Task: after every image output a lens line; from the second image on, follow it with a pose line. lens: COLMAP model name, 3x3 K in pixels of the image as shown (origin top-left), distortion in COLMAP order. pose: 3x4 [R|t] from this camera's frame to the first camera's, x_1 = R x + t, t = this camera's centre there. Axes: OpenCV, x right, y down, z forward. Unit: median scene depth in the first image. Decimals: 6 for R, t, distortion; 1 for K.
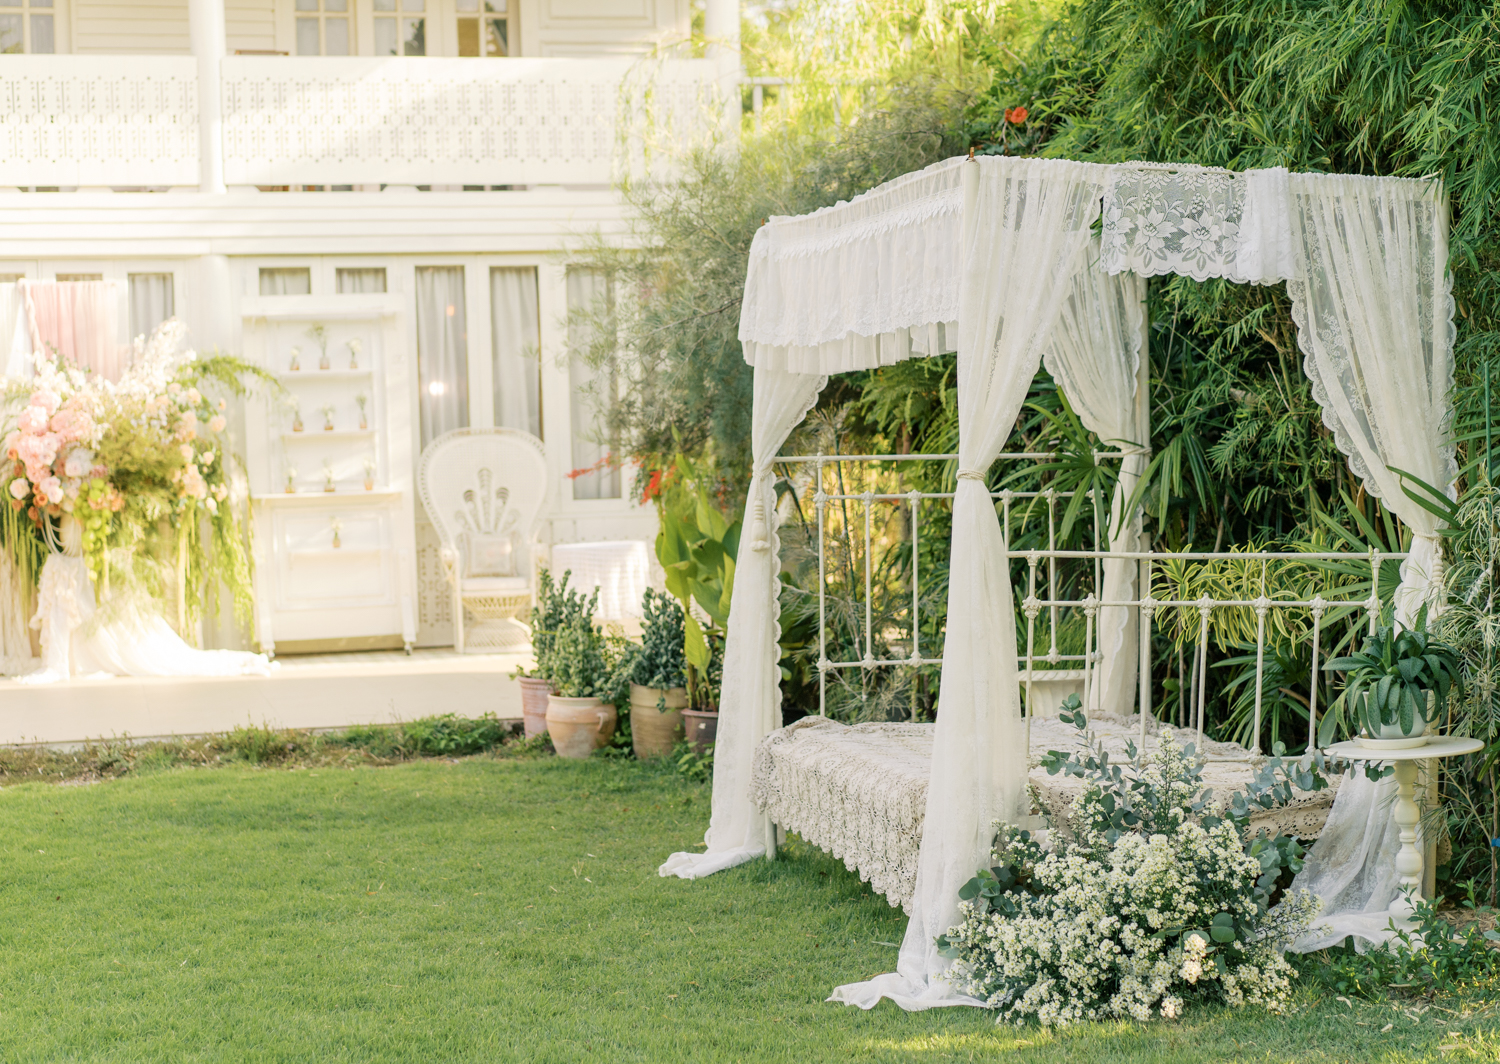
lens RADIAL K [[2510.2, 0, 750.0], [0, 2510.2, 532.0], [0, 0, 1]] dist [0.192327, 0.013352]
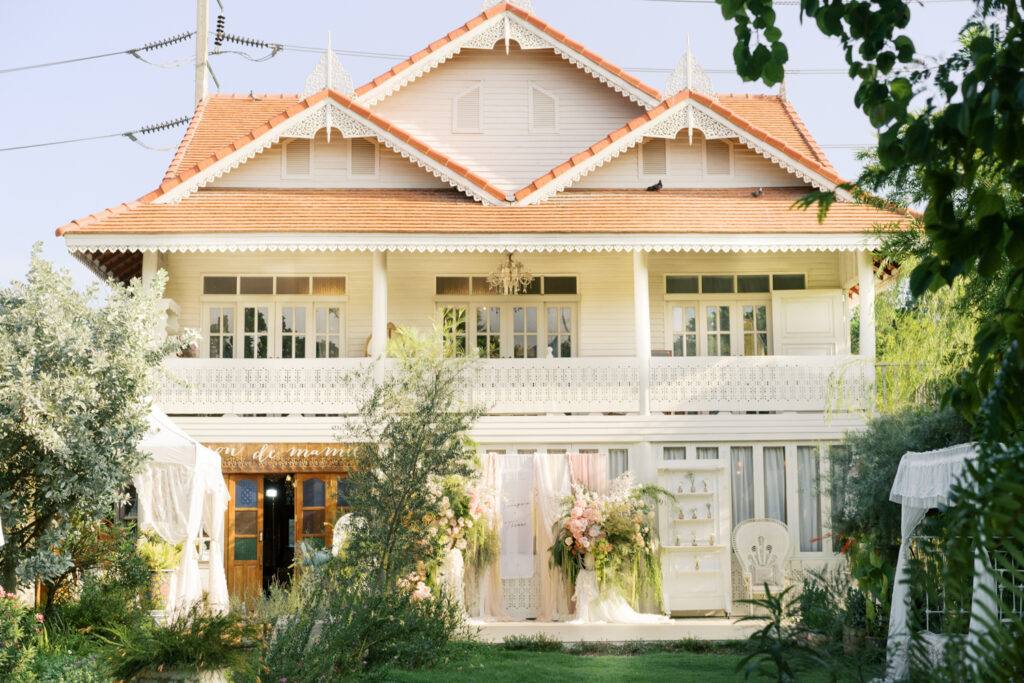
lens RADIAL K [[1555.3, 0, 512.0], [0, 1555.3, 341.5], [0, 0, 1]] dist [0.008008, -0.114010]
pose [[0.977021, -0.004394, -0.213096, -0.026861], [-0.026903, 0.989249, -0.143744, 0.008463], [0.211437, 0.146174, 0.966399, -0.433948]]
